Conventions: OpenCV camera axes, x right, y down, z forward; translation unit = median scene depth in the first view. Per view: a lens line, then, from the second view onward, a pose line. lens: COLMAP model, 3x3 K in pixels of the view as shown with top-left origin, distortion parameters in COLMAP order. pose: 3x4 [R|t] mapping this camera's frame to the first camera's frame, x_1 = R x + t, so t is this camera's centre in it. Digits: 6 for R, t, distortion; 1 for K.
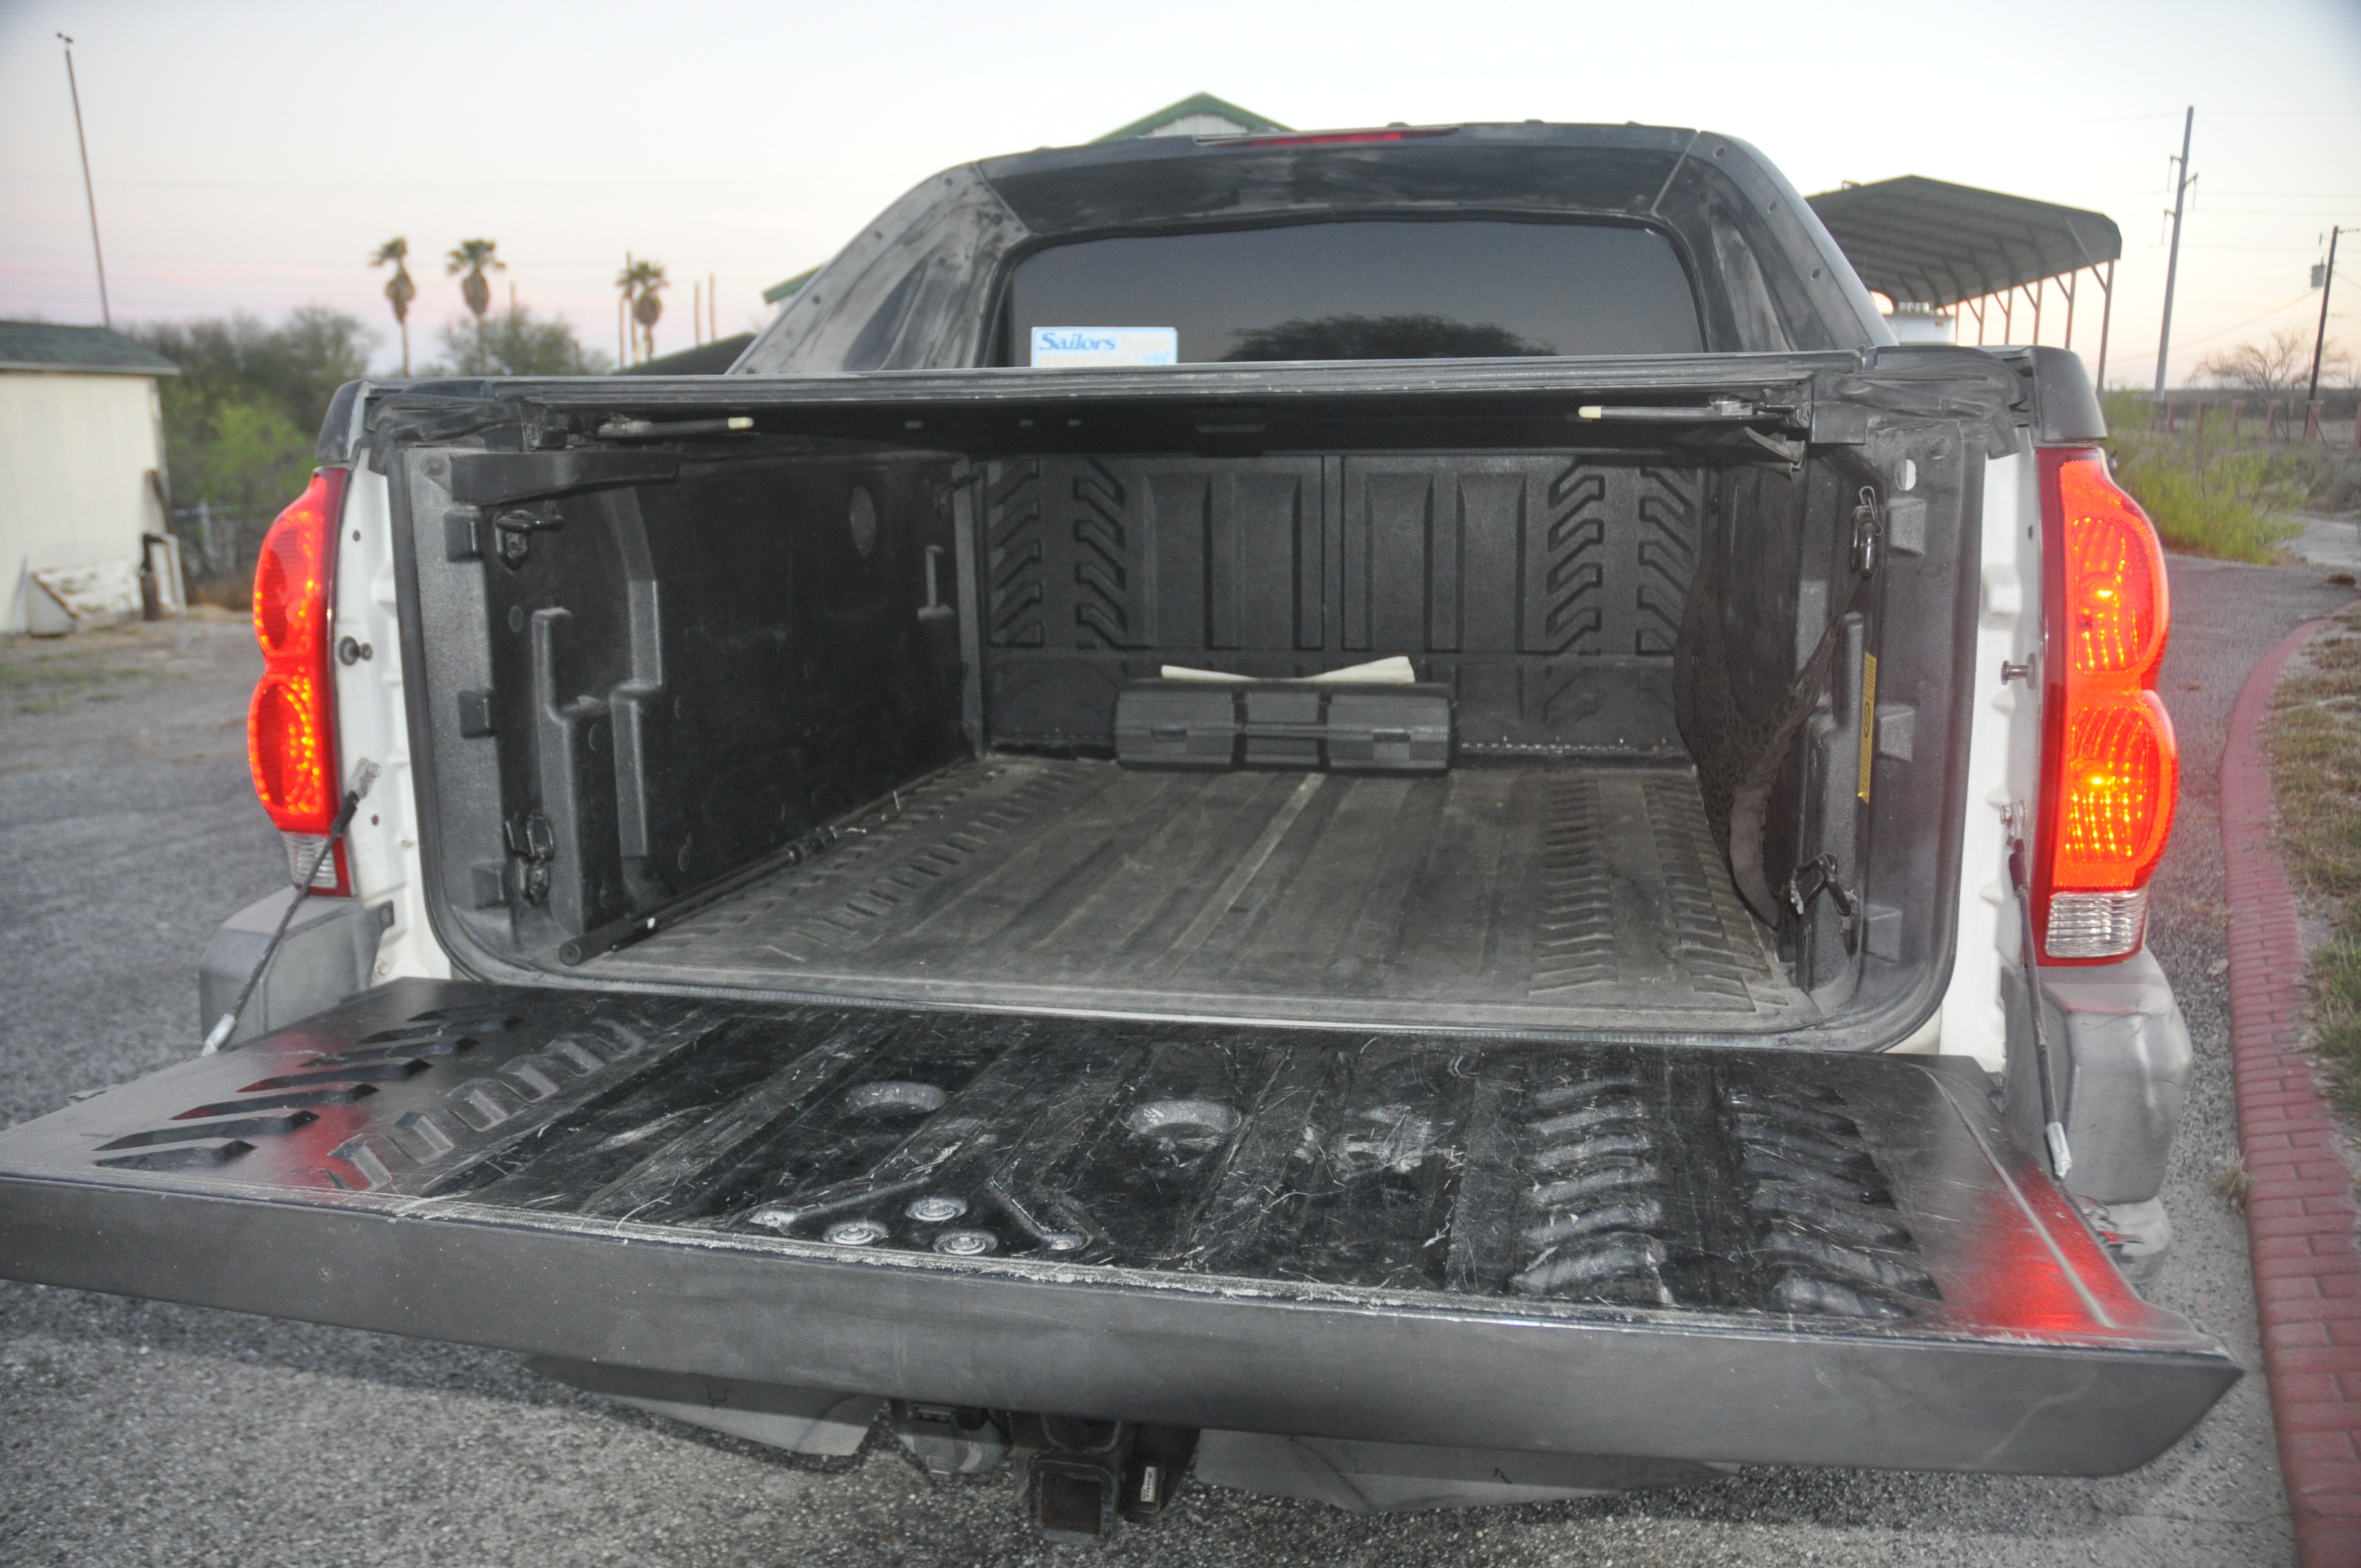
lens RADIAL K [[1804.7, 0, 1198.1], [0, 1804.7, 801.9], [0, 0, 1]] dist [-0.151897, 0.162241]
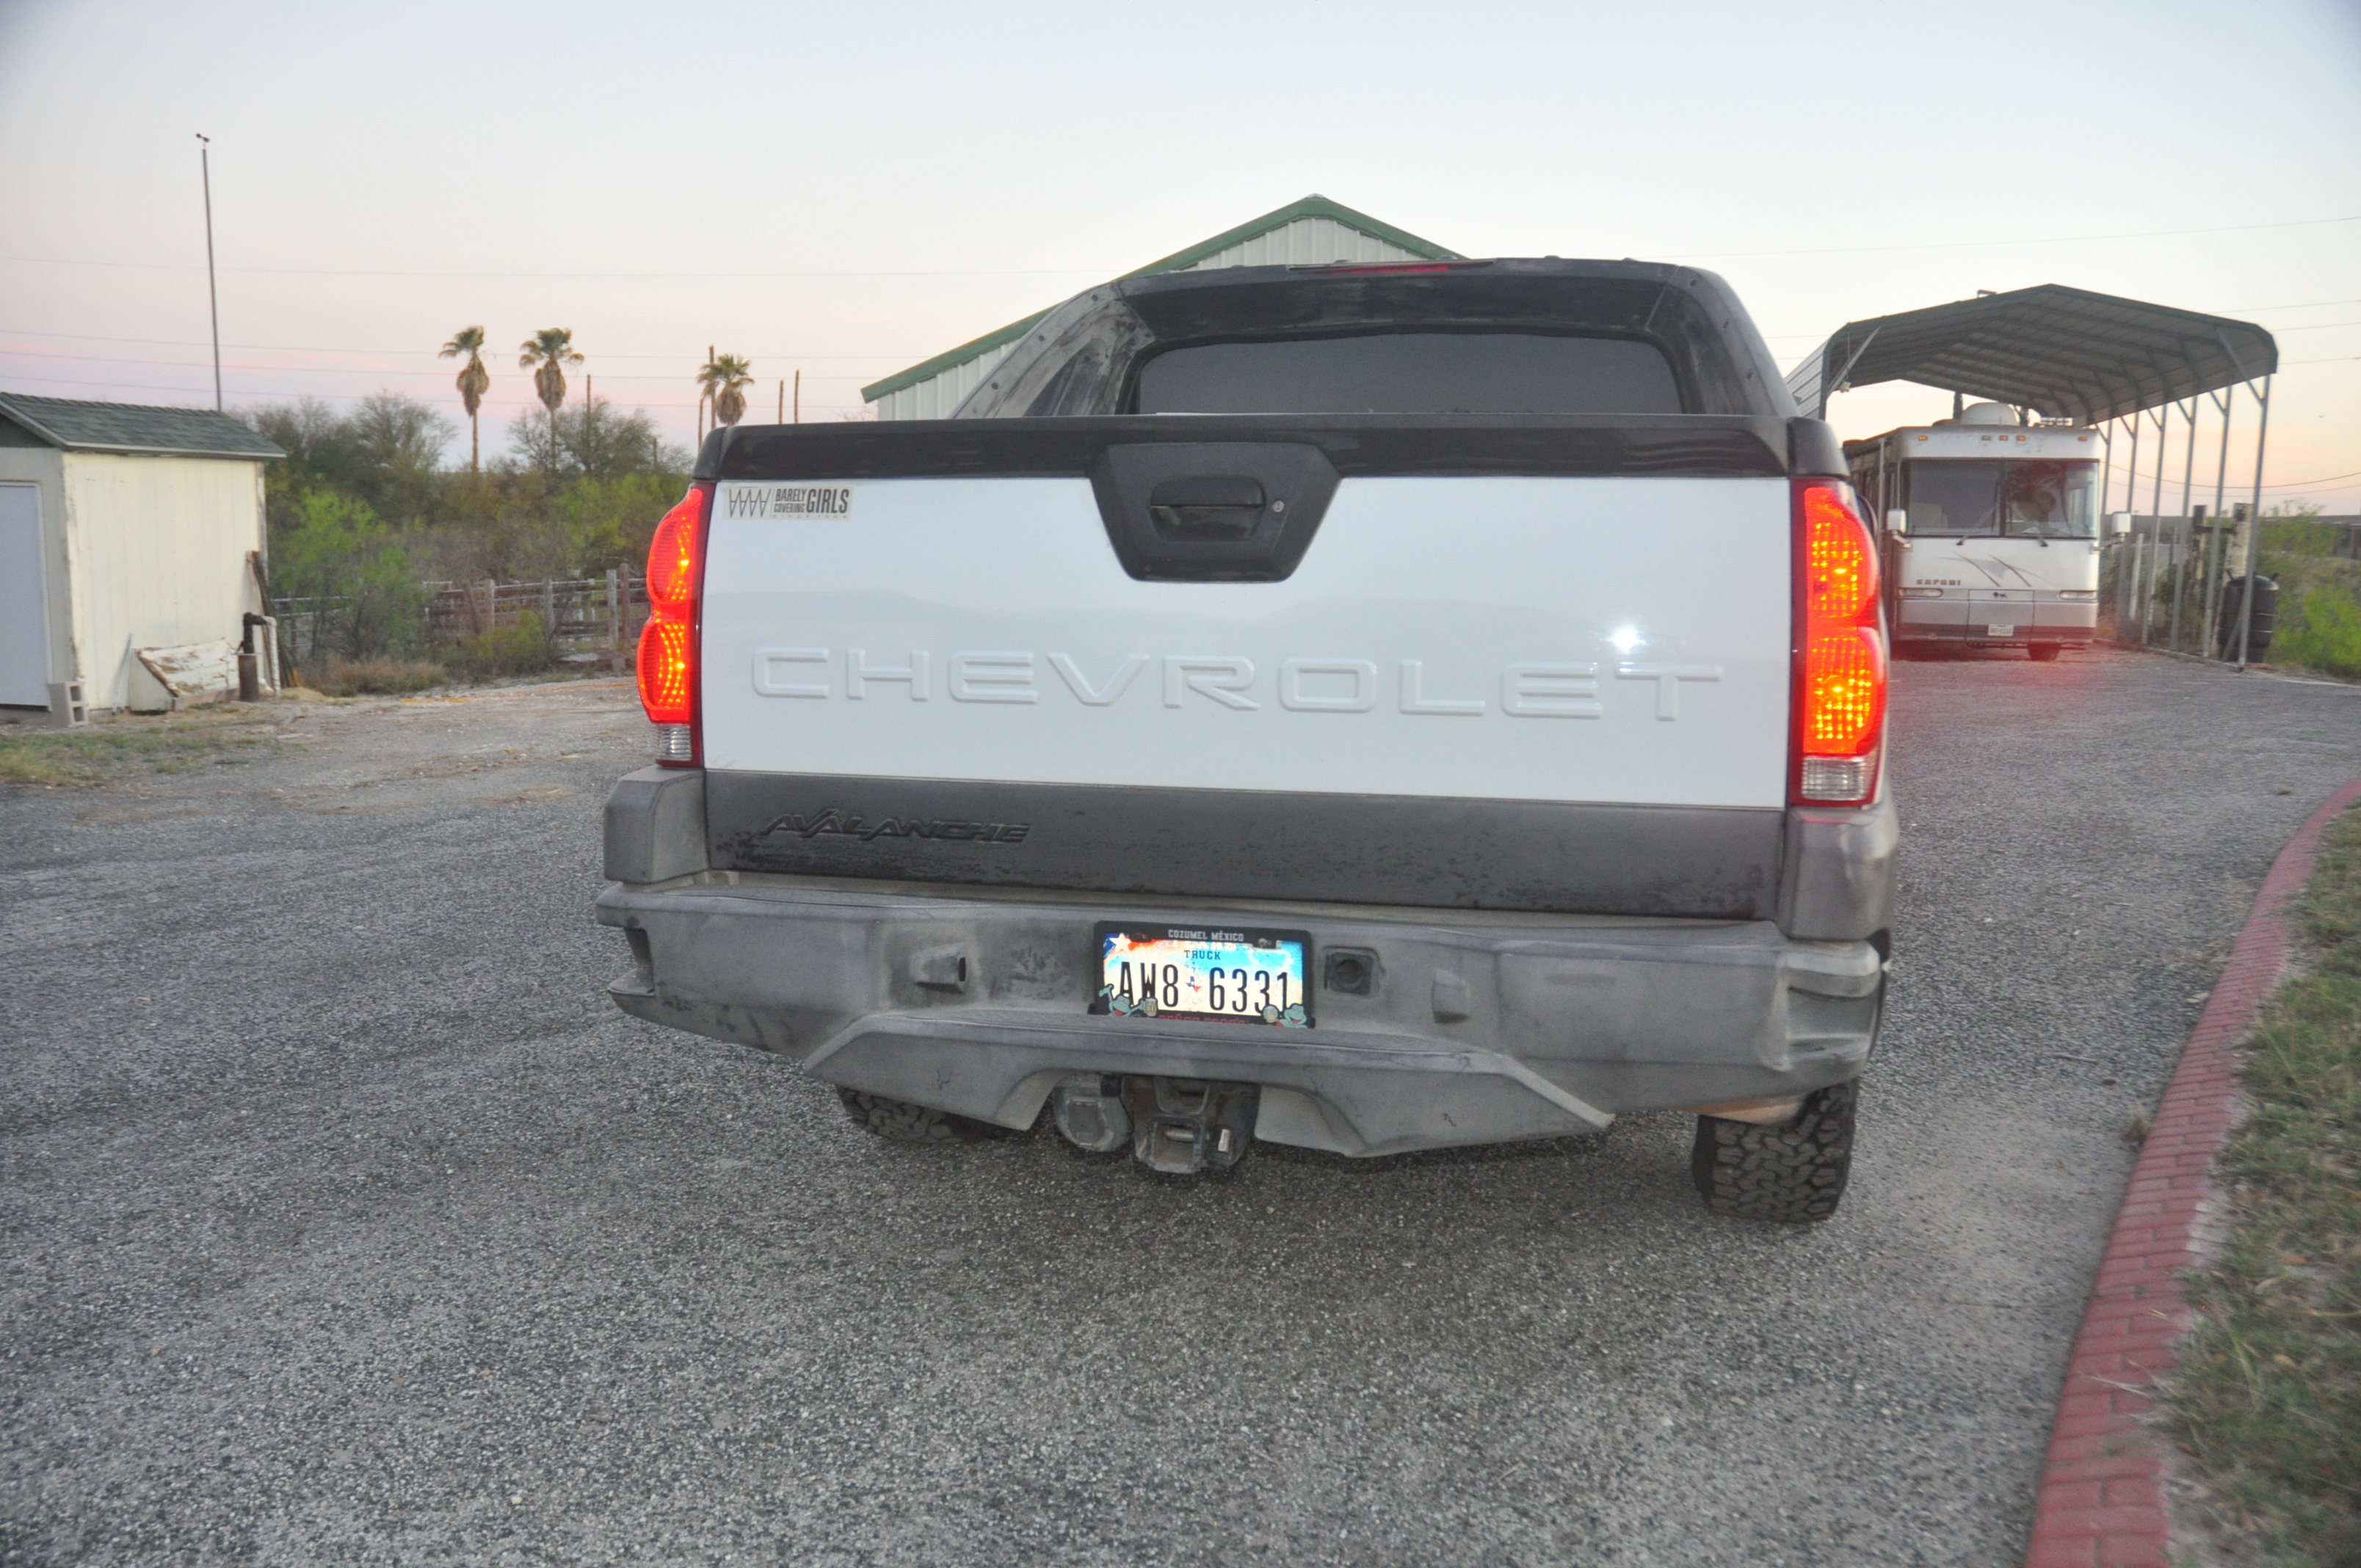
lens RADIAL K [[1936.6, 0, 1210.8], [0, 1936.6, 793.4], [0, 0, 1]] dist [-0.136785, 0.169339]
pose [[0.998658, 0.023357, -0.046227, 0.009517], [-0.026785, 0.996823, -0.075004, 0.065069], [0.044328, 0.076141, 0.996111, -0.209708]]
